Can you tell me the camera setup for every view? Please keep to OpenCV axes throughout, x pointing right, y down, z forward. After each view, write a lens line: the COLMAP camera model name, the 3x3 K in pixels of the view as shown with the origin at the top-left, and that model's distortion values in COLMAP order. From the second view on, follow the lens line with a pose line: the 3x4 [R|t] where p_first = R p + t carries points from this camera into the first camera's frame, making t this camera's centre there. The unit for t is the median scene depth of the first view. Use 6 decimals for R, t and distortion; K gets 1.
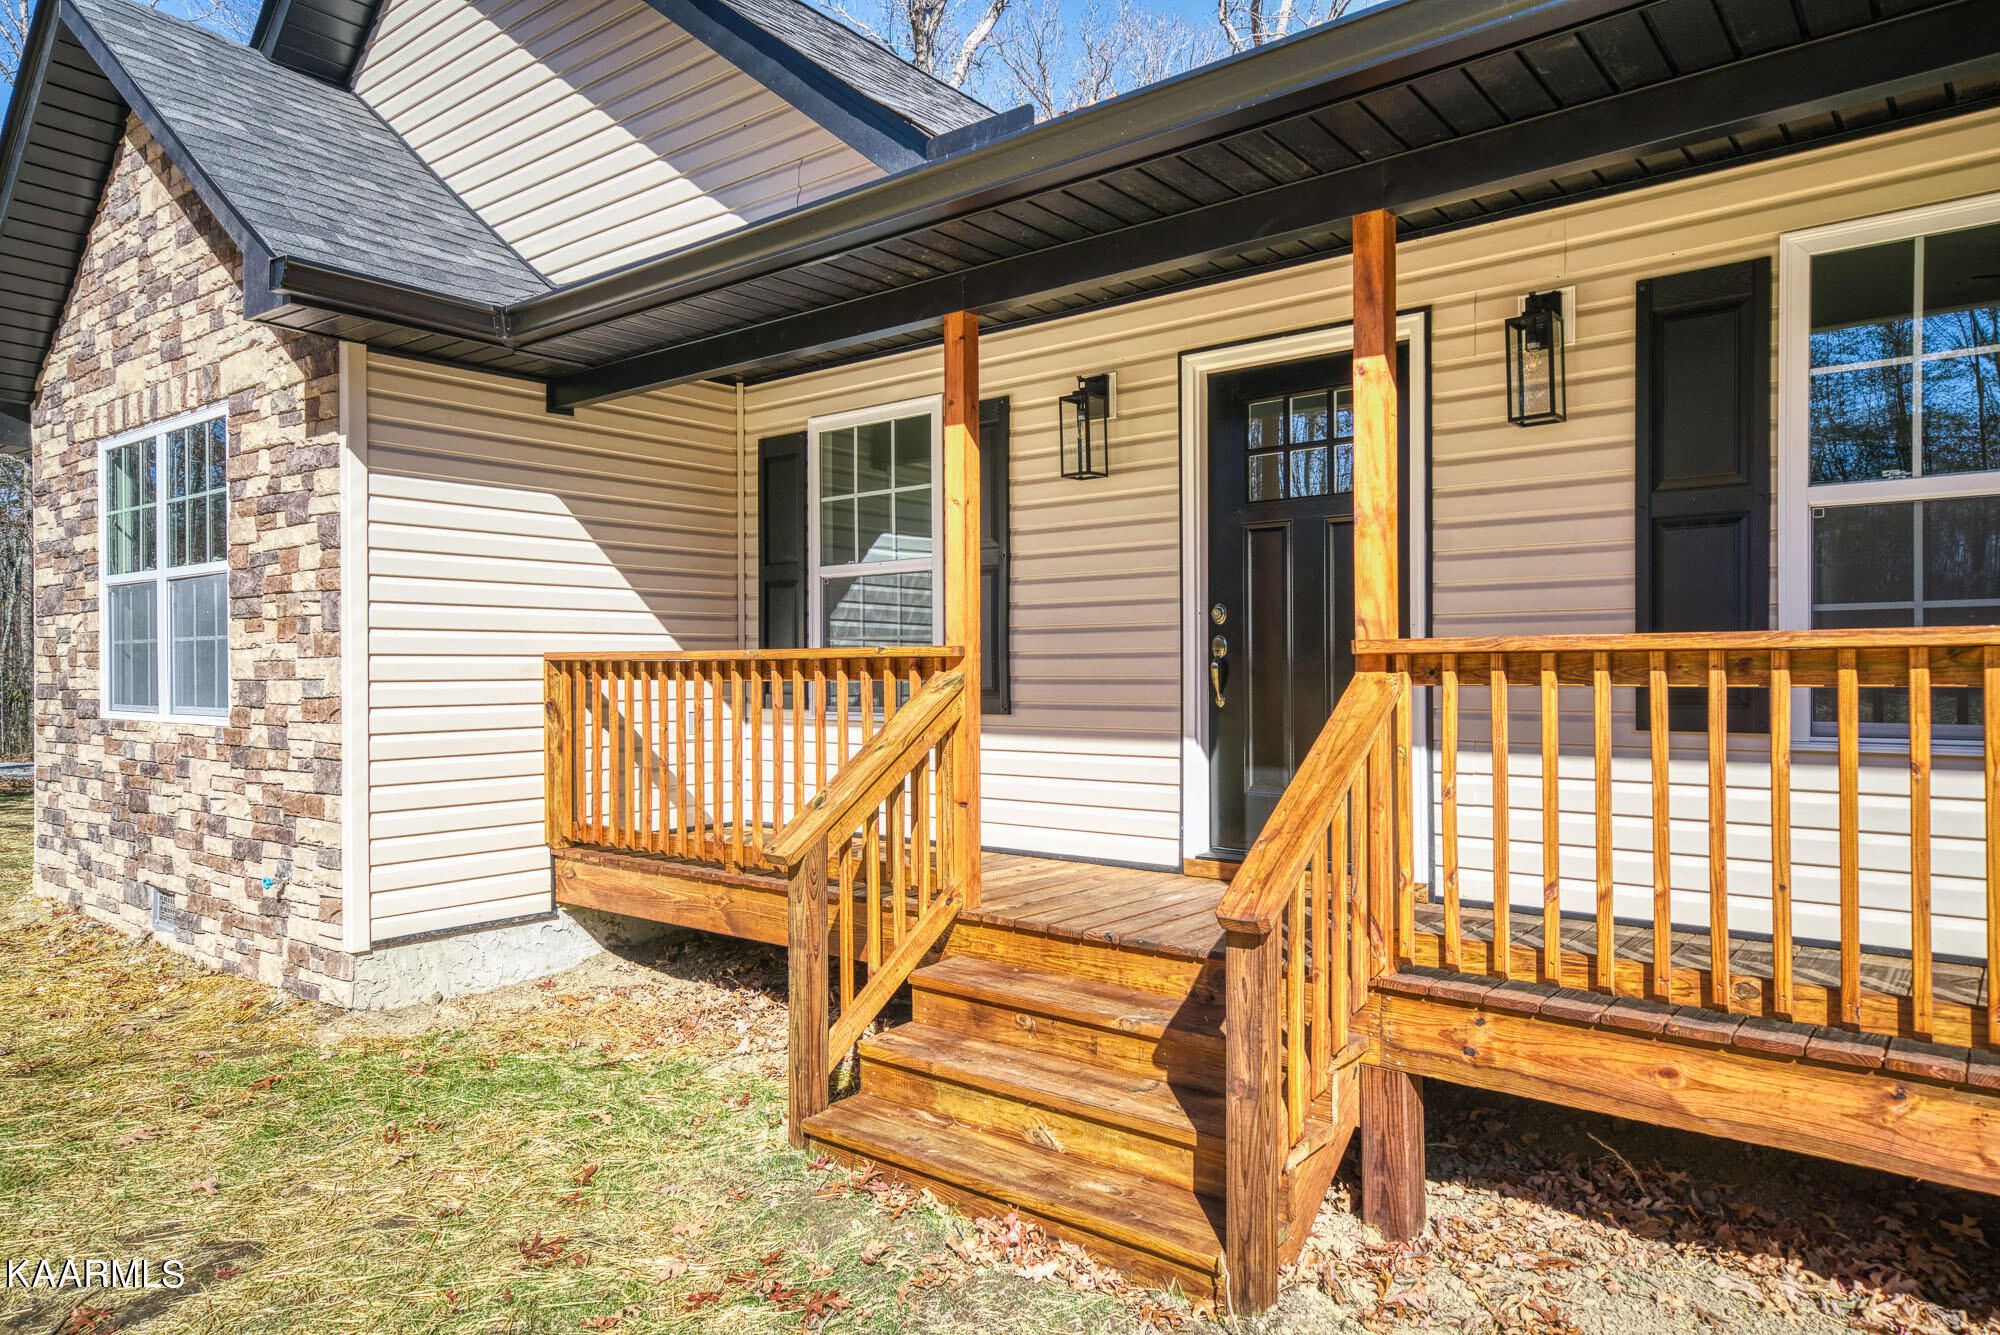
lens RADIAL K [[1270.5, 0, 1000.0], [0, 1270.5, 667.5], [0, 0, 1]] dist [0.002184, 0.000572]
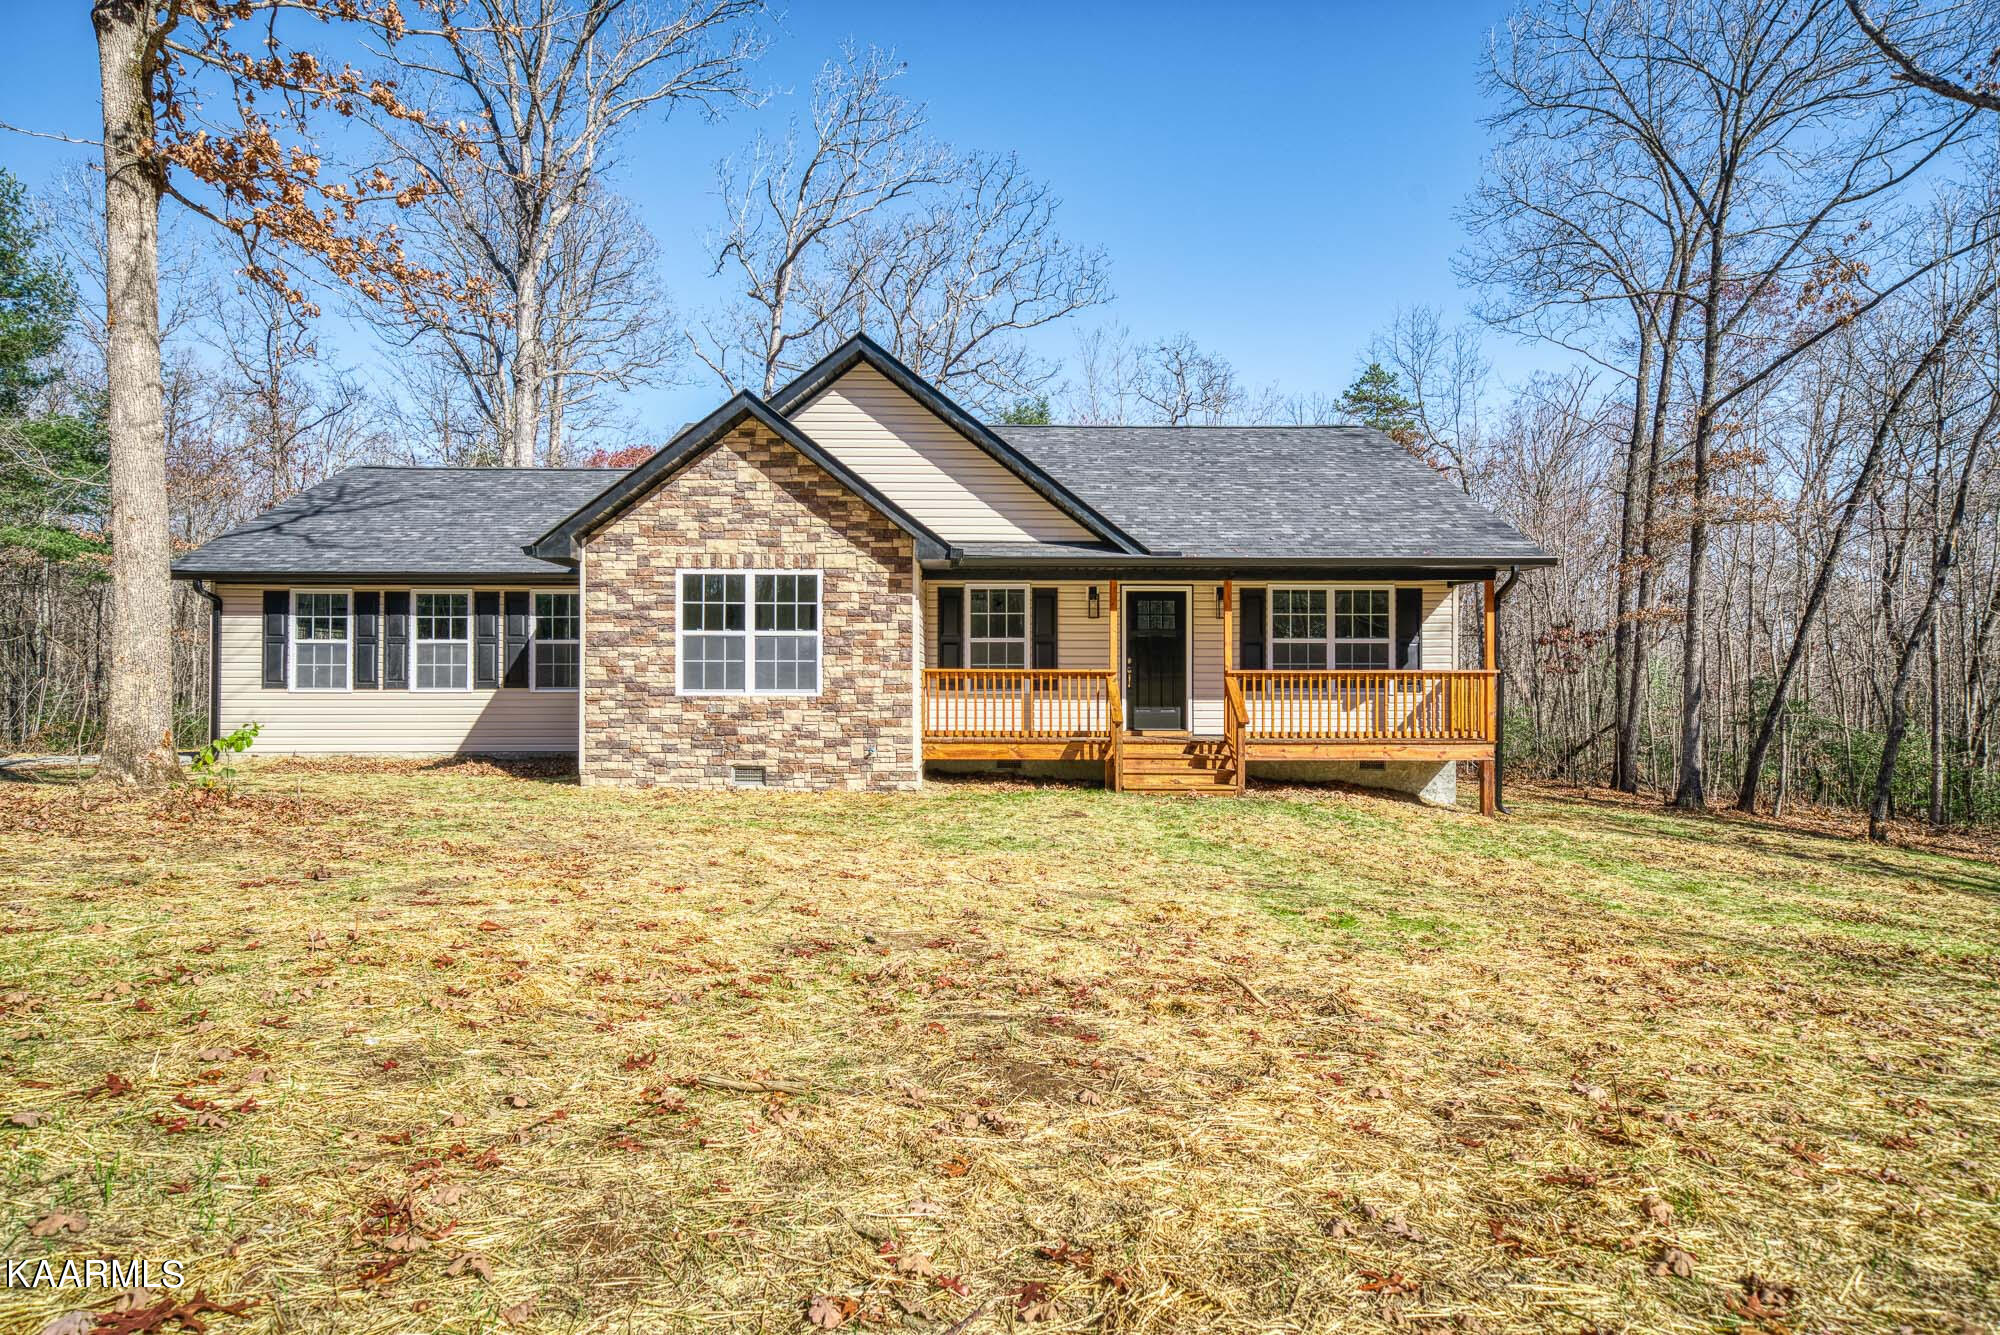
lens RADIAL K [[1152.0, 0, 1000.0], [0, 1152.0, 667.5], [0, 0, 1]] dist [-0.000692, -0.000096]
pose [[0.769344, 0.010671, 0.638746, -1.804714], [-0.006469, 0.999939, -0.008914, 0.006990], [-0.638802, 0.002726, 0.769366, -1.028285]]
